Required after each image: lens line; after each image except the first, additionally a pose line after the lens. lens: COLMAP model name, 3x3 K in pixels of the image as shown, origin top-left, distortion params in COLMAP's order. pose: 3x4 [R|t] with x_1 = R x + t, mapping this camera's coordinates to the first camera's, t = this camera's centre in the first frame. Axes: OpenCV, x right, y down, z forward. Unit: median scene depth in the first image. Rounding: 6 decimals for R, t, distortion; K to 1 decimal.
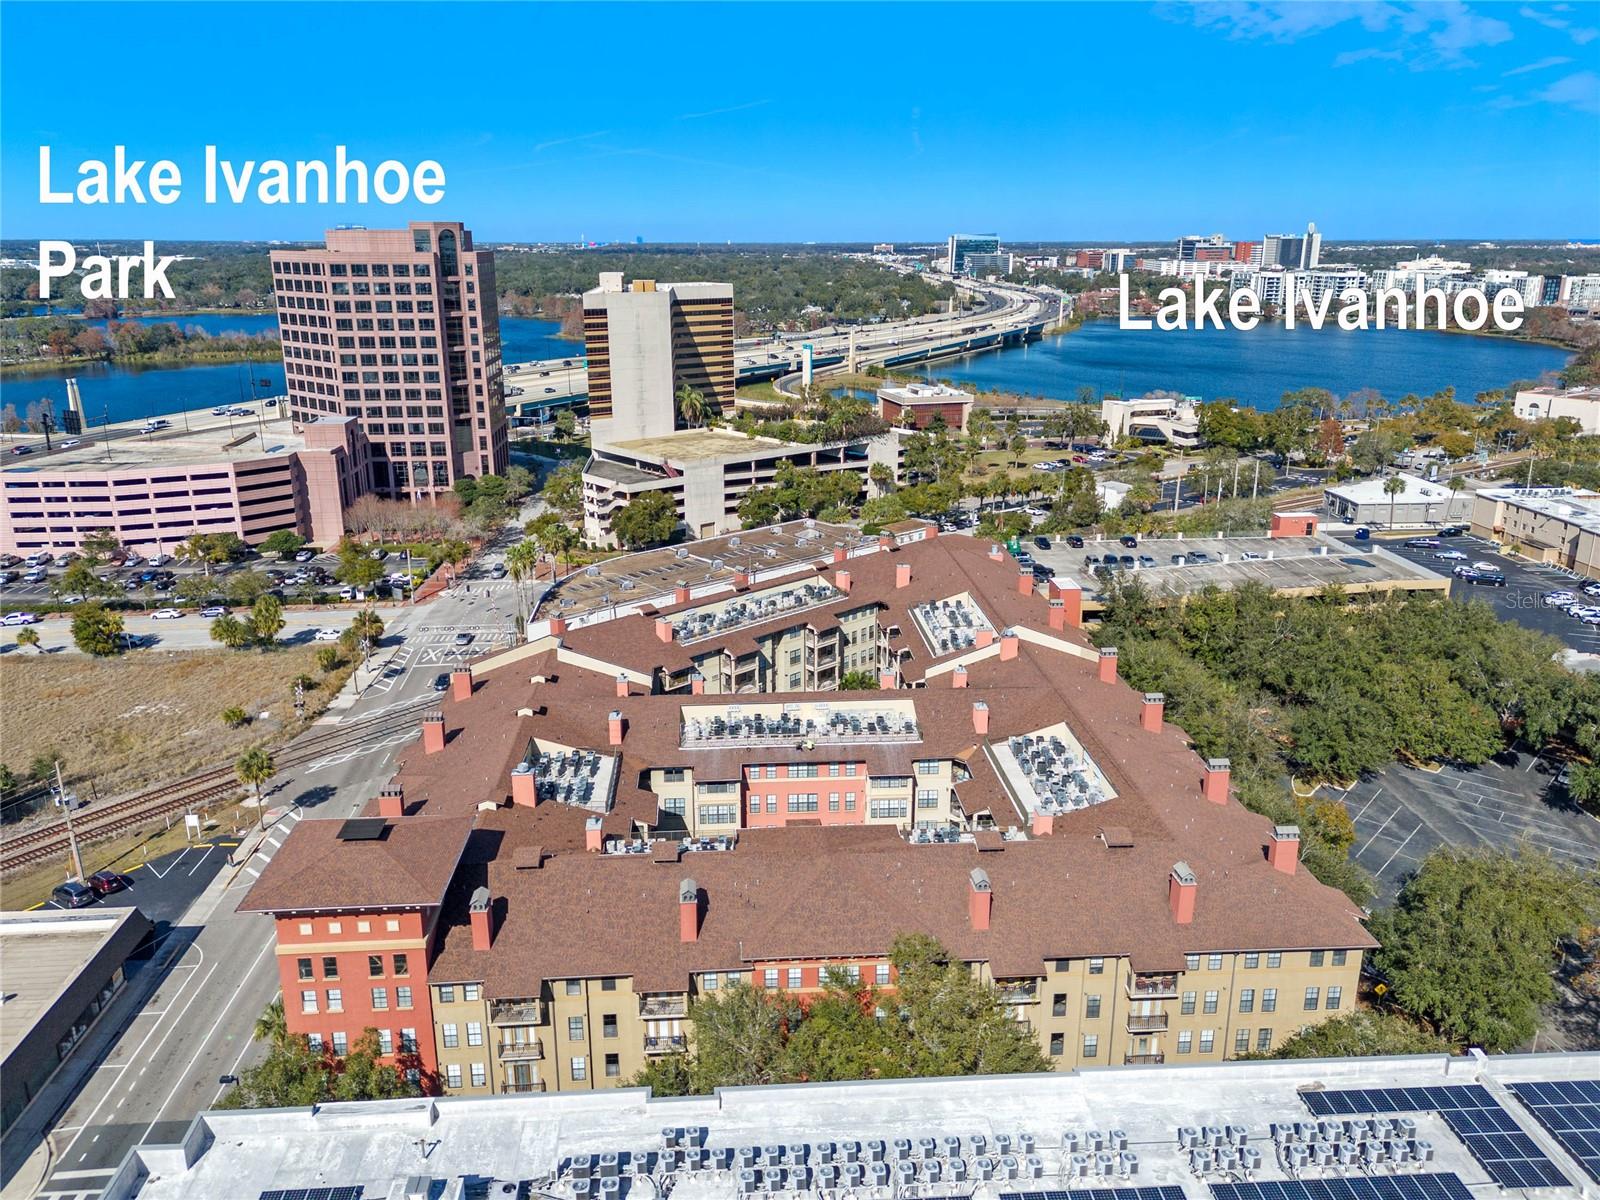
lens RADIAL K [[1236.7, 0, 767.8], [0, 1236.7, 622.8], [0, 0, 1]] dist [0.065279, -0.063423]
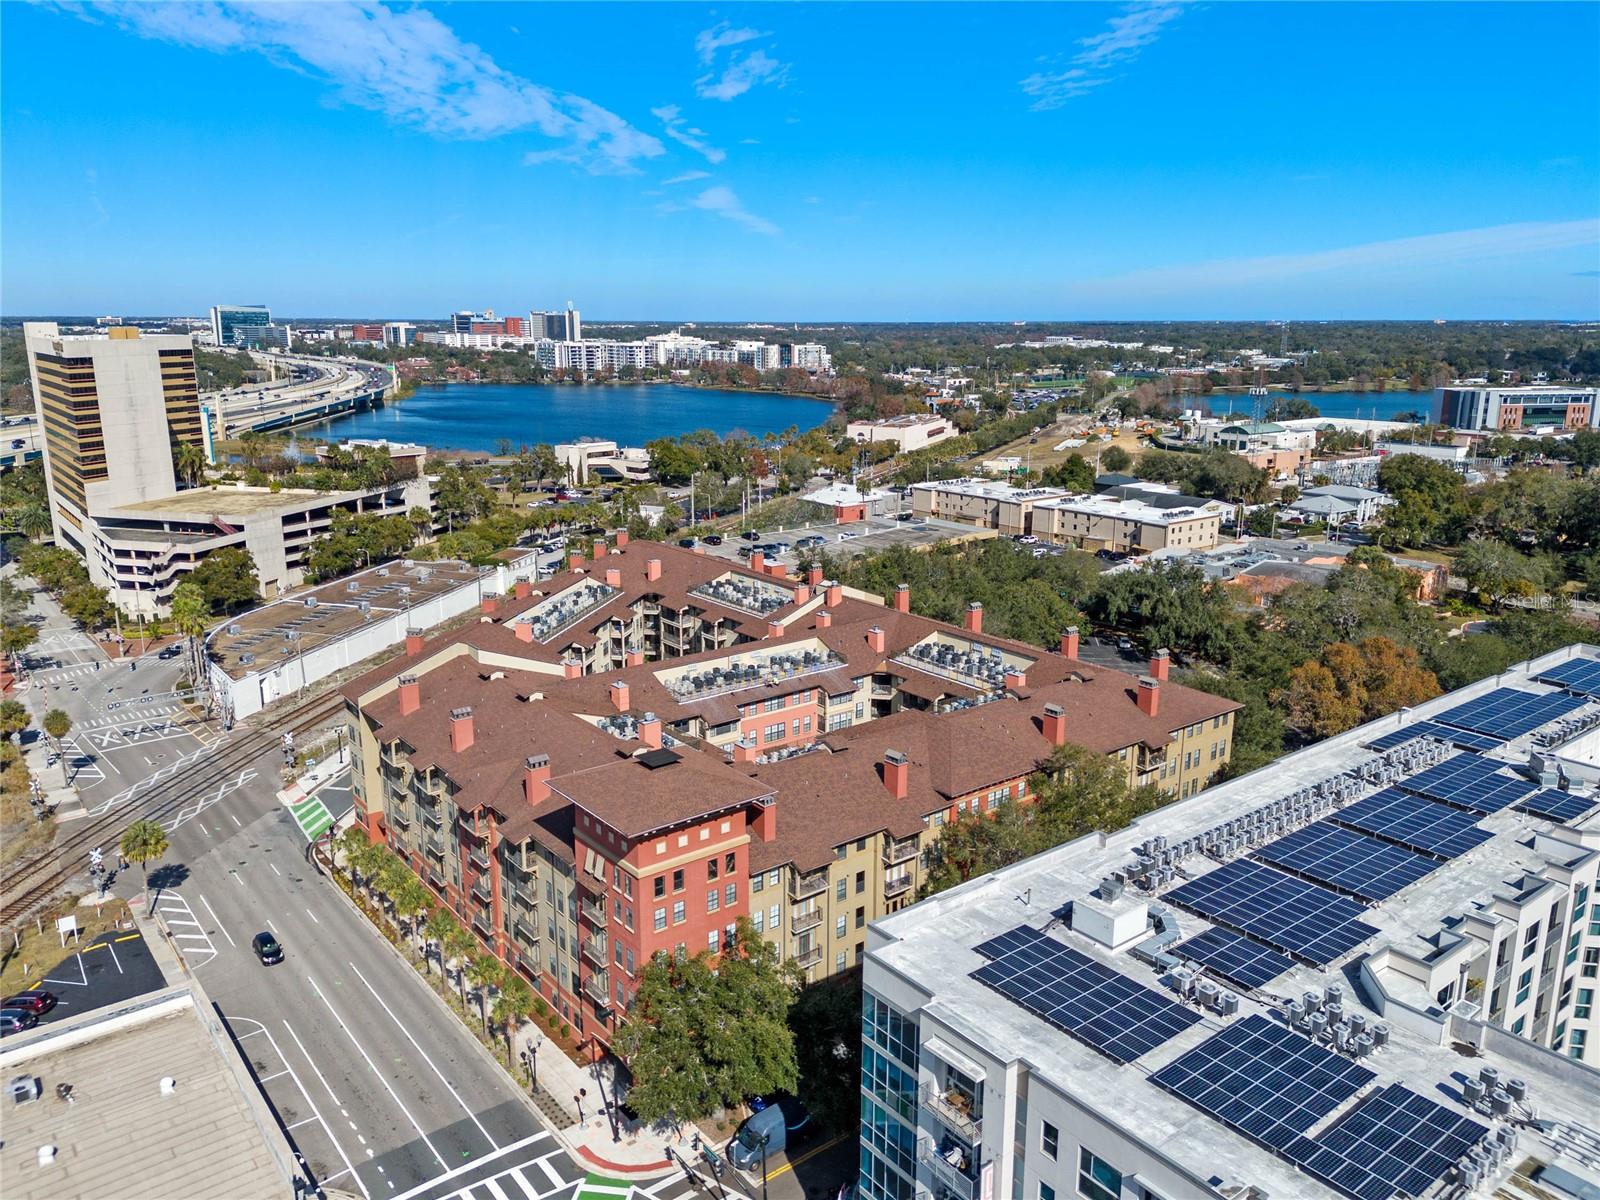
lens RADIAL K [[1236.7, 0, 802.3], [0, 1236.7, 637.0], [0, 0, 1]] dist [0.065279, -0.063423]
pose [[0.813853, -0.141034, 0.563696, -0.245712], [0.169101, 0.985596, 0.002447, 0.024666], [-0.555921, 0.093330, 0.825979, 0.010370]]
